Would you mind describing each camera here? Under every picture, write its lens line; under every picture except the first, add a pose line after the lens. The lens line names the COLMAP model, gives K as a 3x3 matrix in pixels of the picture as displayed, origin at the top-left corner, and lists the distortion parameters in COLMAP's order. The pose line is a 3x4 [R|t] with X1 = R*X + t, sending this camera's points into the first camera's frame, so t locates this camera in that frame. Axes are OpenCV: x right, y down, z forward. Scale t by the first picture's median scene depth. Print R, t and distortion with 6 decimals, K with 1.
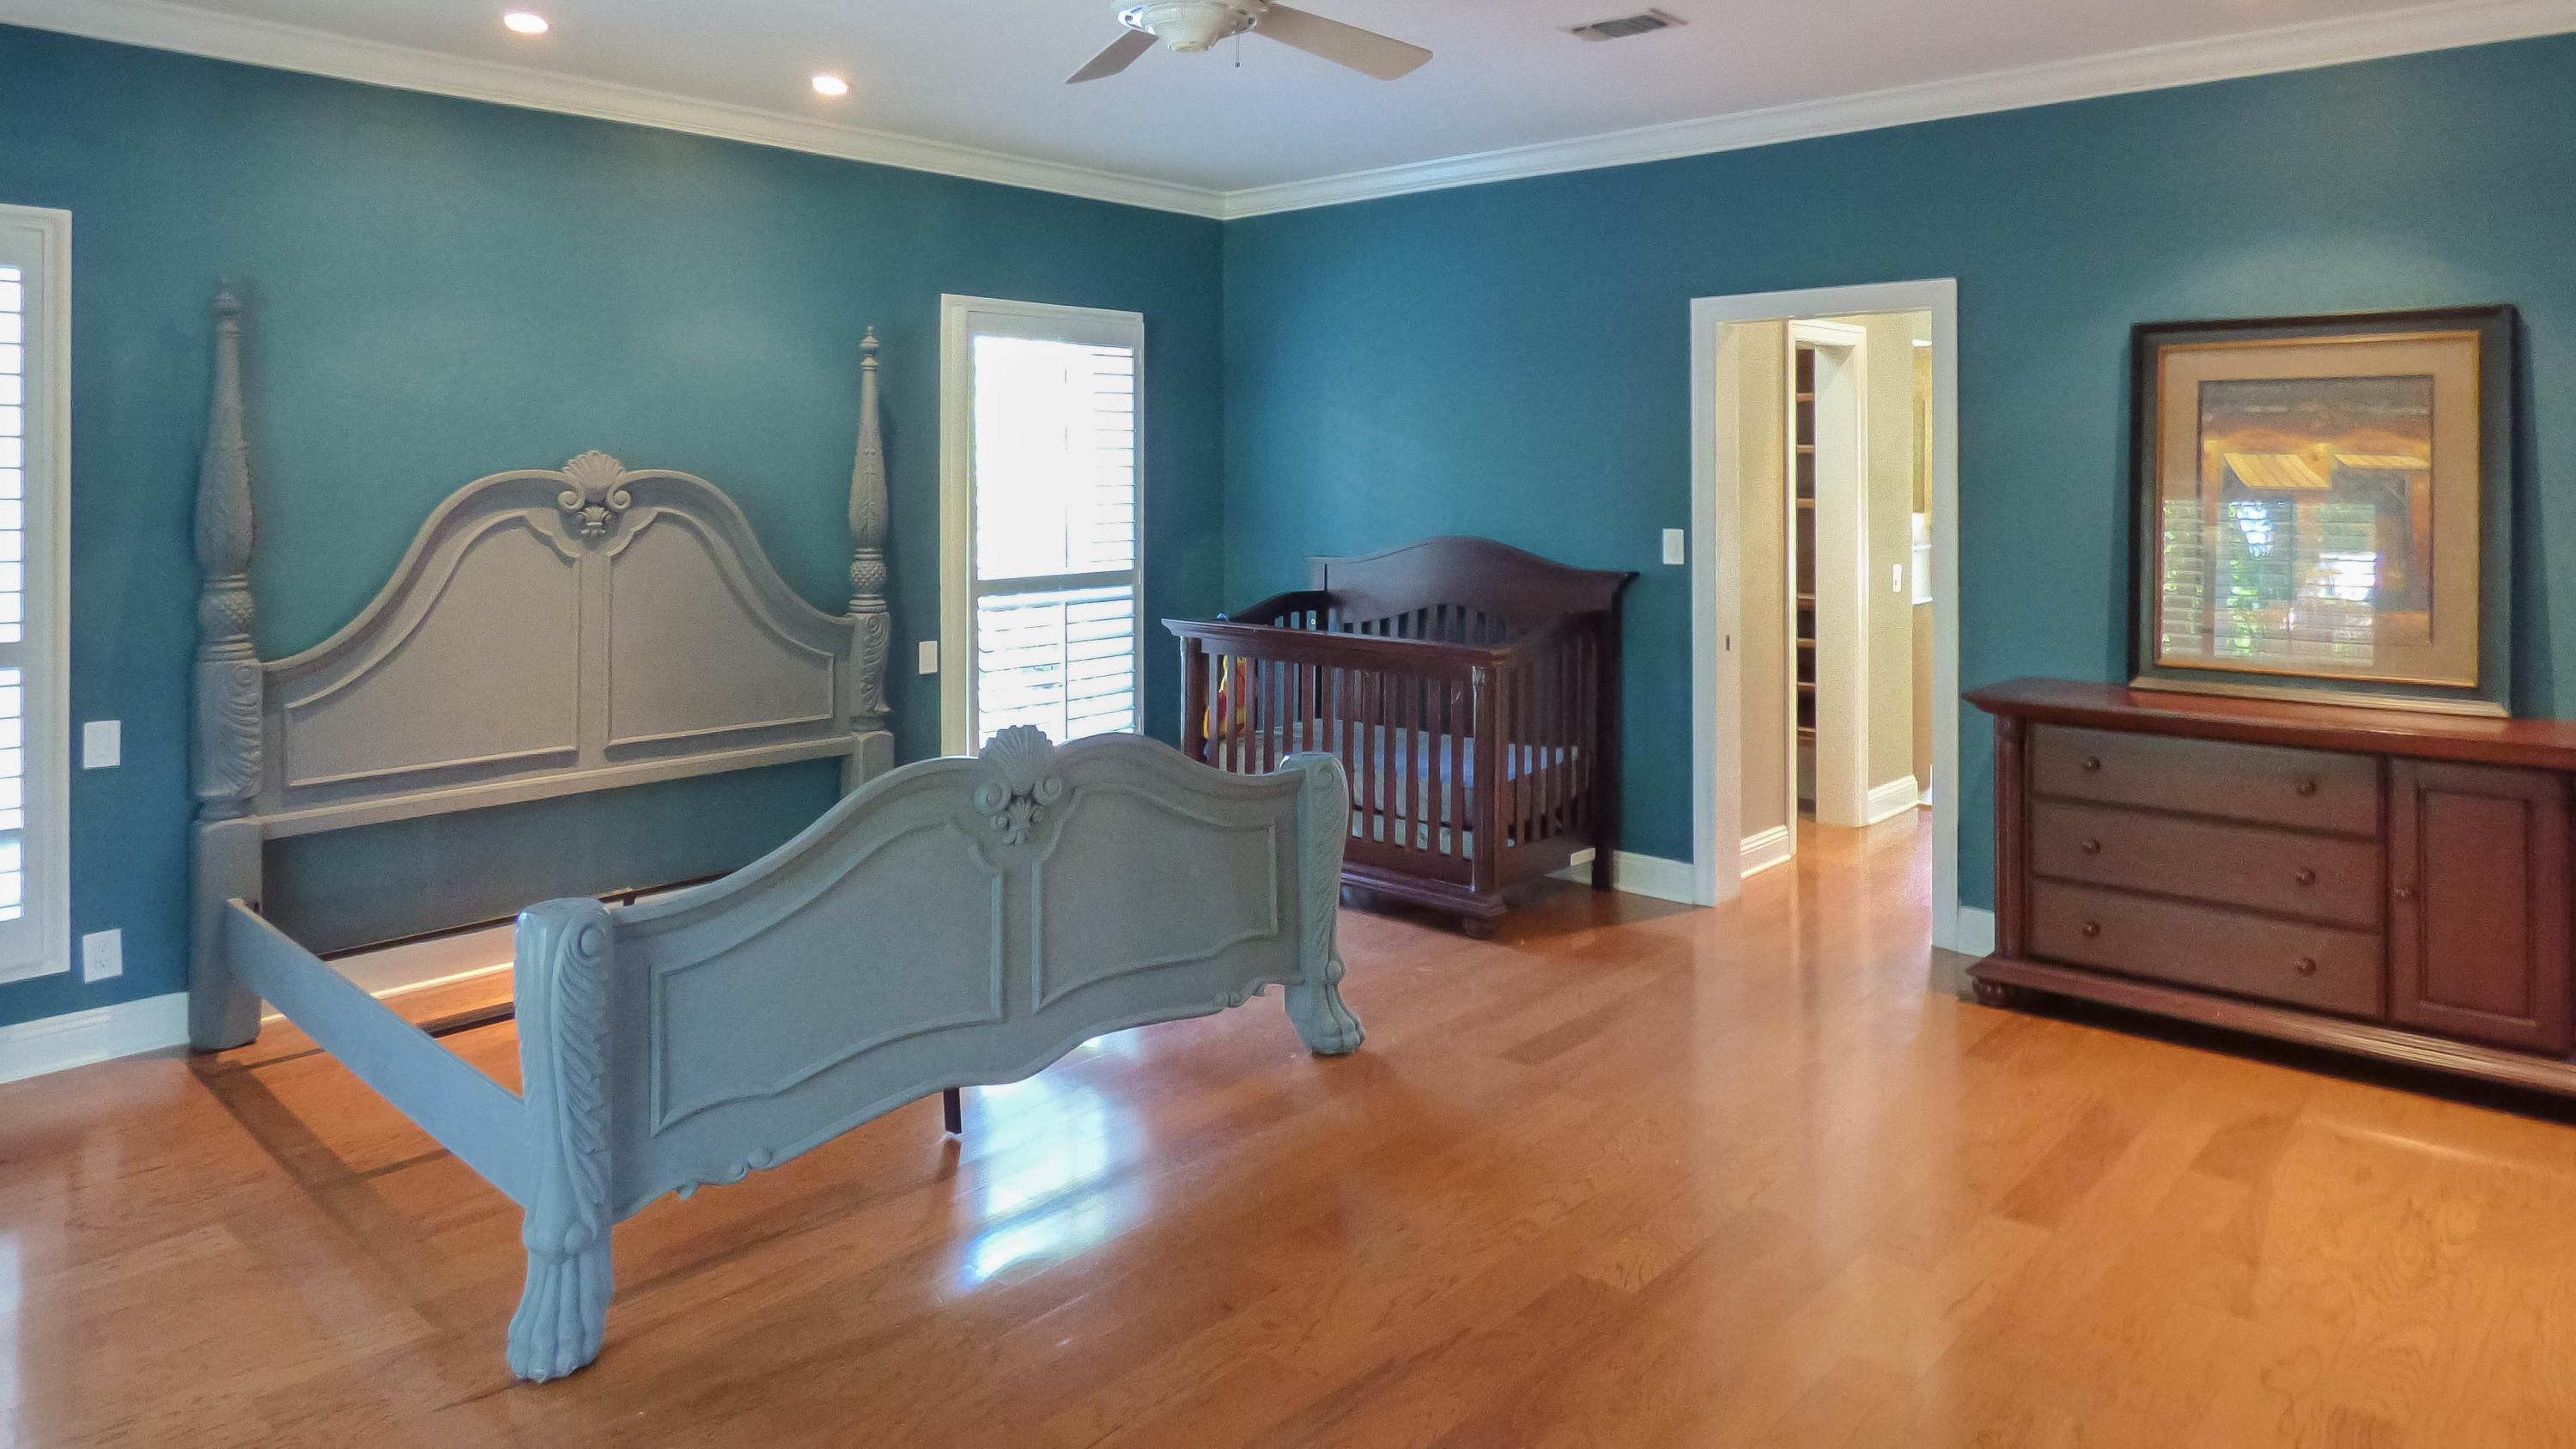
lens RADIAL K [[1588.9, 0, 1297.0], [0, 1588.9, 713.7], [0, 0, 1]] dist [-0.014225, -0.003217]
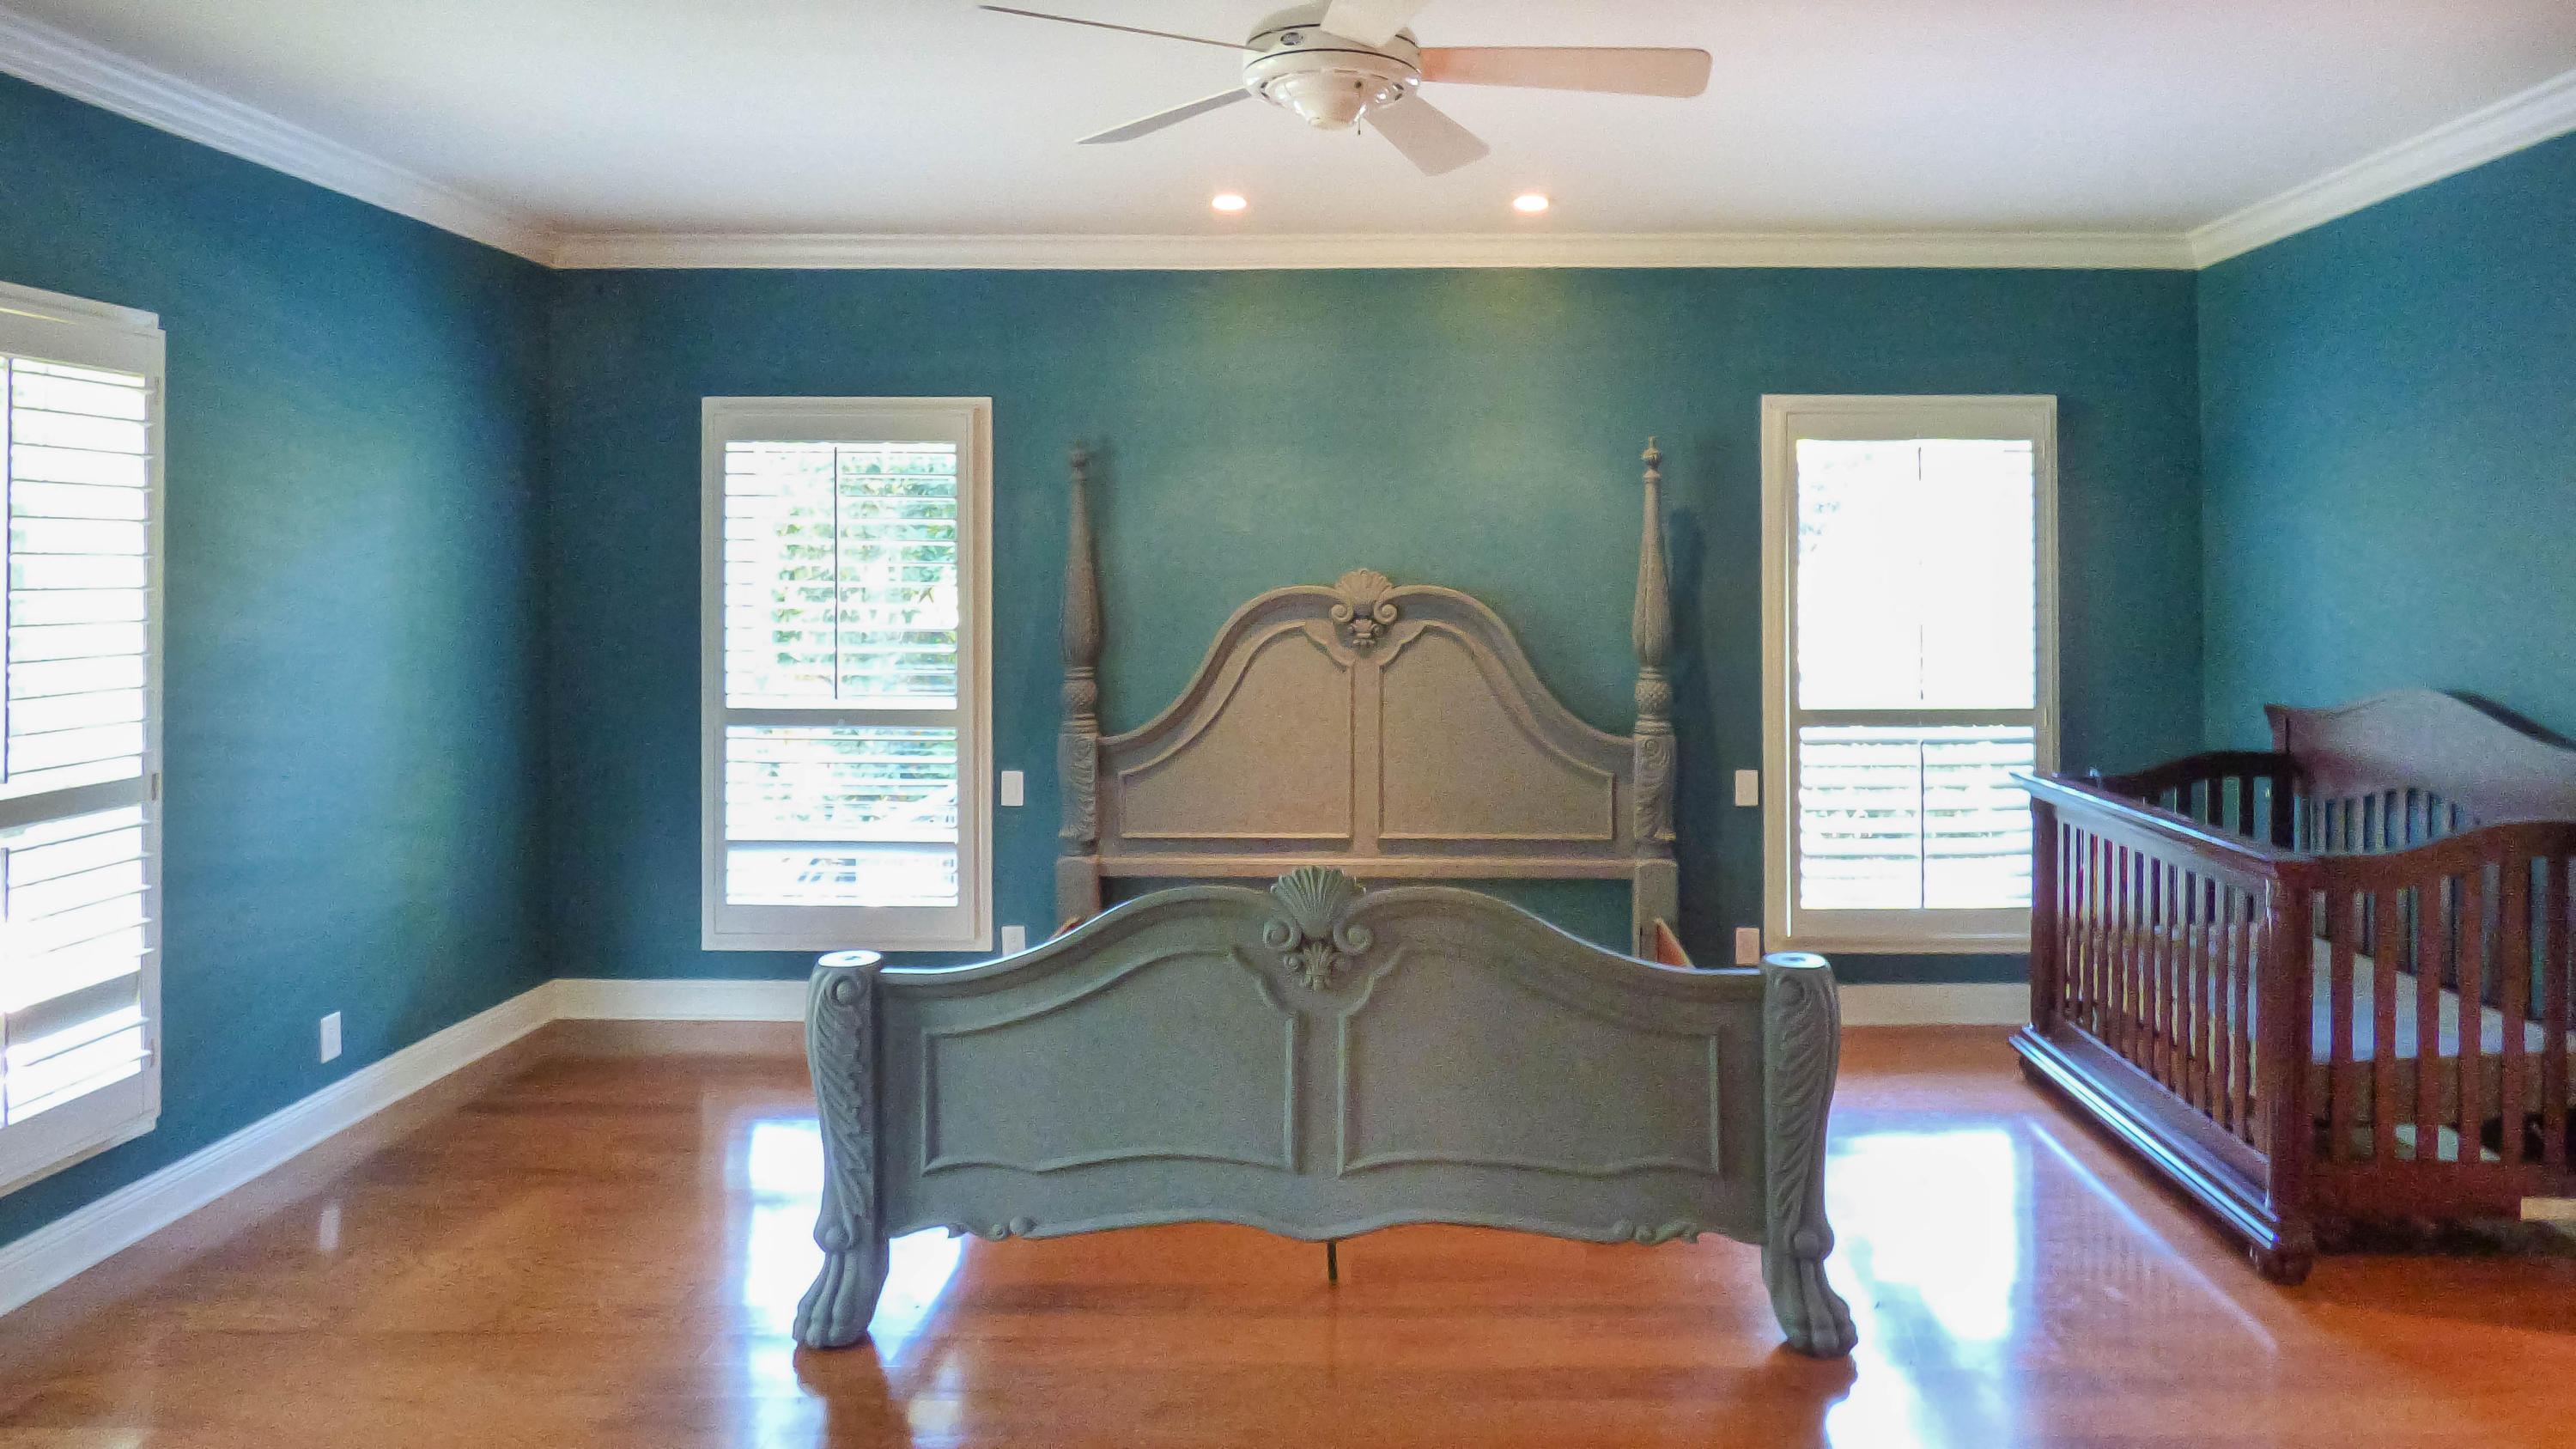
lens RADIAL K [[1588.9, 0, 1292.2], [0, 1588.9, 737.7], [0, 0, 1]] dist [-0.014225, -0.003217]
pose [[0.658235, 0.077778, -0.748784, 0.348773], [-0.113455, 0.993537, 0.003466, -0.046977], [0.744214, 0.082672, 0.662805, 0.238838]]
